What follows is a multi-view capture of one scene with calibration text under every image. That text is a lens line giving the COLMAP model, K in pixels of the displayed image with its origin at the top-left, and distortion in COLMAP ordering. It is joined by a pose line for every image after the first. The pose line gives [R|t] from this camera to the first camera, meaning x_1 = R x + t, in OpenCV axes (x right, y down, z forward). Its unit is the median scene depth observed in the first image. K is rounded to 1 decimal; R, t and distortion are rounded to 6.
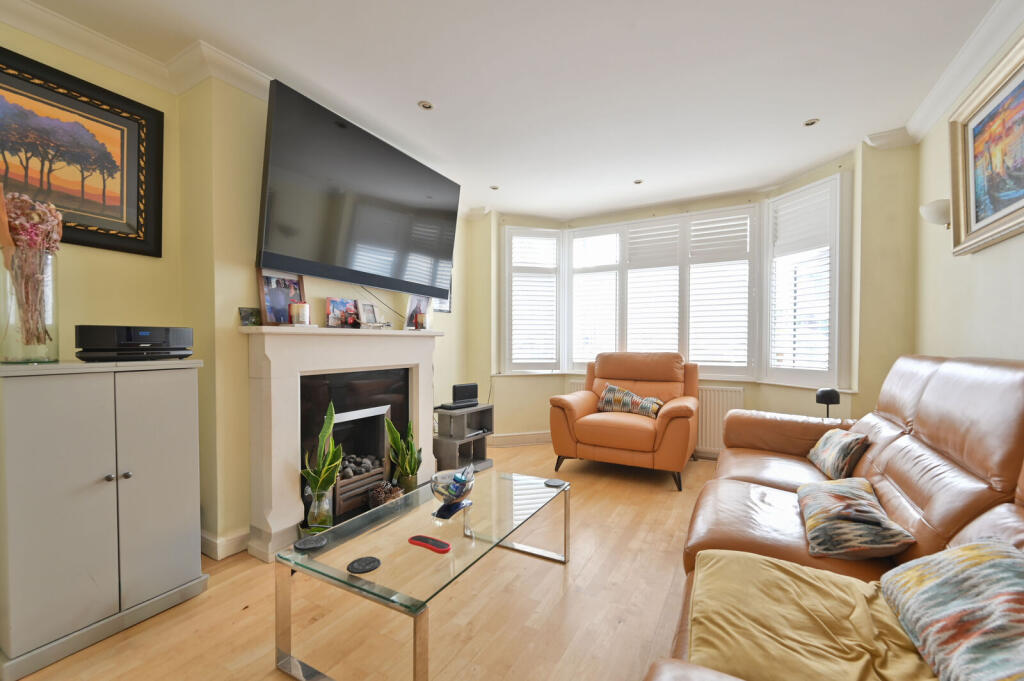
lens RADIAL K [[419.6, 0, 511.3], [0, 419.6, 346.4], [0, 0, 1]] dist [0.002467, -0.000040]
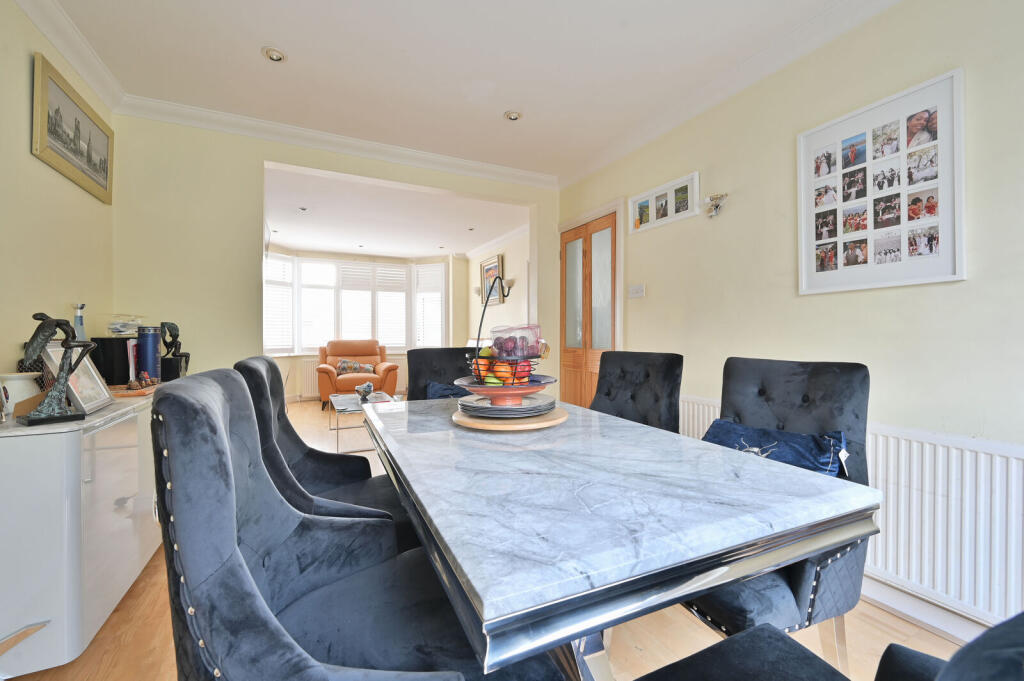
lens RADIAL K [[419.6, 0, 510.2], [0, 419.6, 339.9], [0, 0, 1]] dist [0.002467, -0.000040]
pose [[0.572689, -0.008643, 0.819727, -0.777367], [0.008966, 0.999951, 0.004279, 0.012857], [-0.819724, 0.004899, 0.572738, -0.541300]]
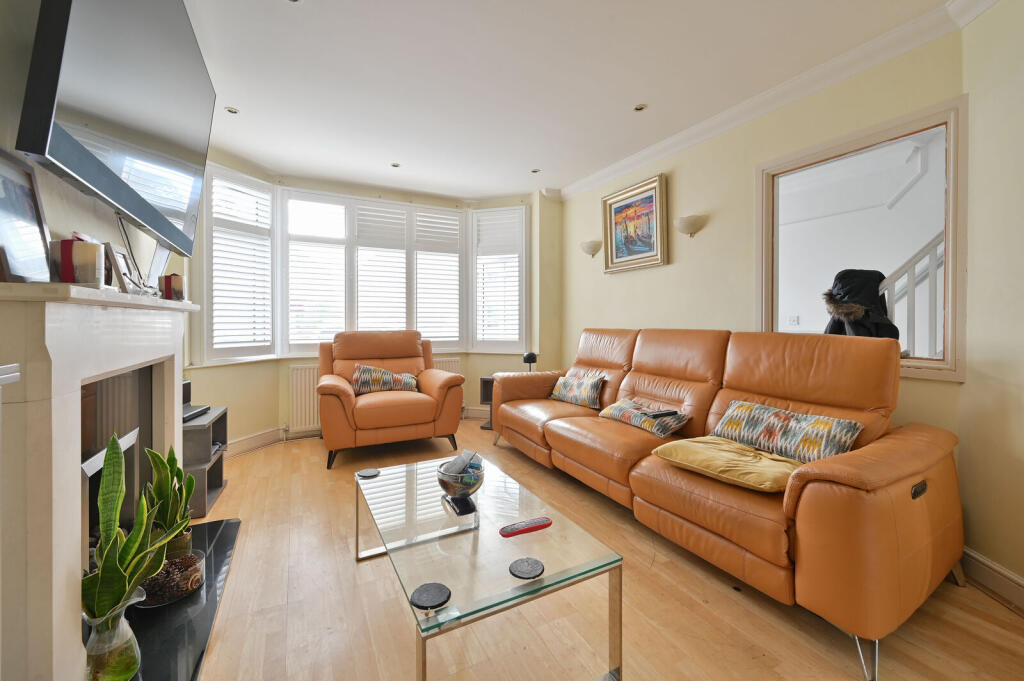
lens RADIAL K [[419.6, 0, 520.8], [0, 419.6, 324.2], [0, 0, 1]] dist [0.002467, -0.000040]
pose [[0.540418, -0.006658, 0.841370, -0.377837], [0.007303, 0.999968, 0.003222, -0.002608], [-0.841365, 0.004403, 0.540449, 0.175825]]
